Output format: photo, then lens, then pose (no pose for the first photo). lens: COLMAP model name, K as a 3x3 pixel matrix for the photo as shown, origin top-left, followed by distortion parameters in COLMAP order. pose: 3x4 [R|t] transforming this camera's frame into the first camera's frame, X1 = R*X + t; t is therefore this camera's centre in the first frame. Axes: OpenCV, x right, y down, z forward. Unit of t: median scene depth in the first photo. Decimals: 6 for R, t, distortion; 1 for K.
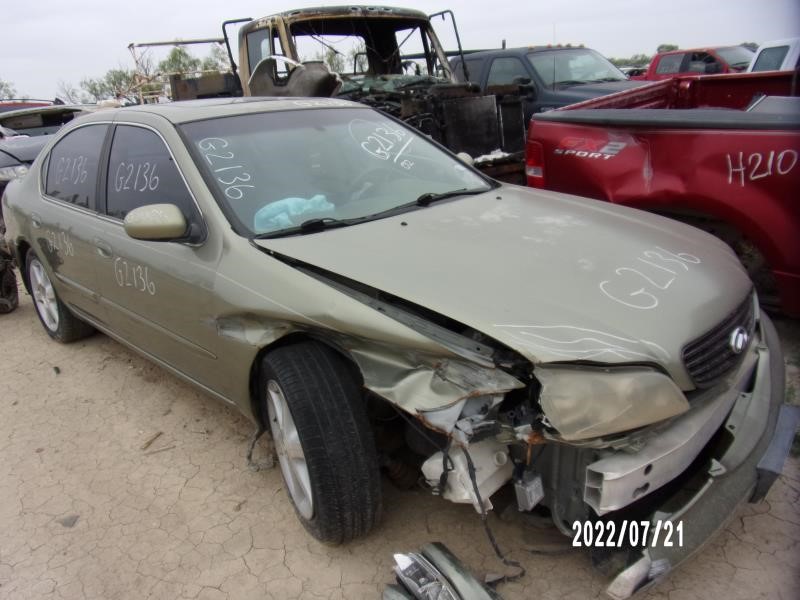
lens RADIAL K [[583.2, 0, 384.3], [0, 583.2, 300.8], [0, 0, 1]] dist [-0.011840, -0.001878]
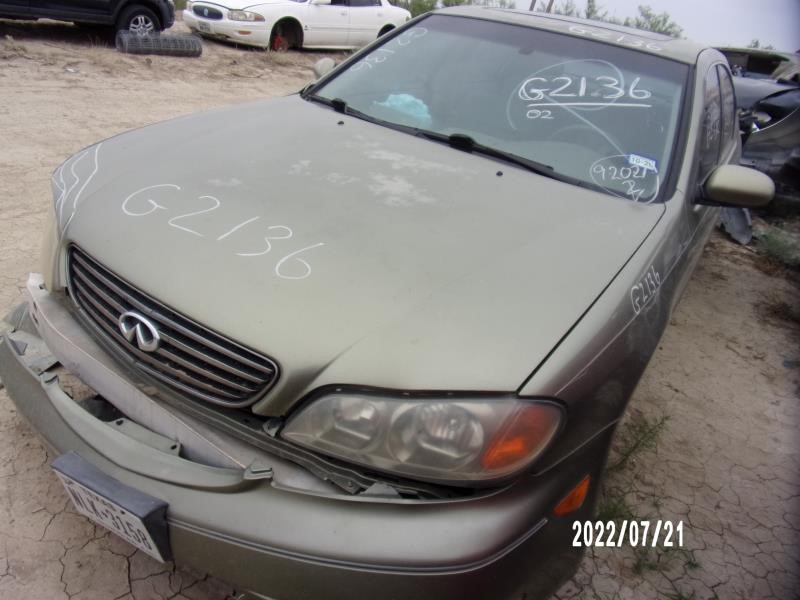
lens RADIAL K [[583.2, 0, 384.3], [0, 583.2, 300.8], [0, 0, 1]] dist [-0.011840, -0.001878]
pose [[0.171873, 0.533477, -0.828168, 0.636443], [-0.485337, 0.777428, 0.400068, -0.205319], [0.857268, 0.333179, 0.392535, 0.491801]]
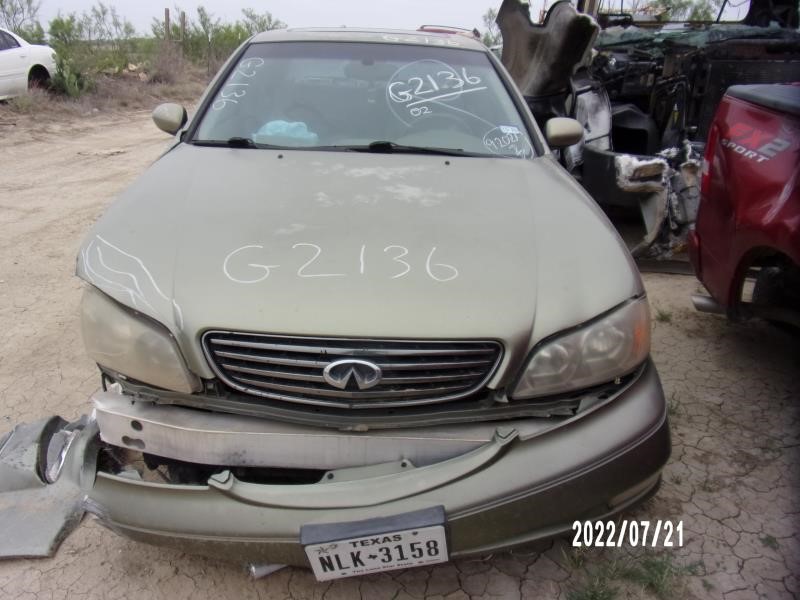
lens RADIAL K [[583.2, 0, 384.3], [0, 583.2, 300.8], [0, 0, 1]] dist [-0.011840, -0.001878]
pose [[0.705129, 0.354932, -0.613854, 0.548647], [-0.303560, 0.933465, 0.191035, -0.092342], [0.640816, 0.051637, 0.765956, 0.223271]]
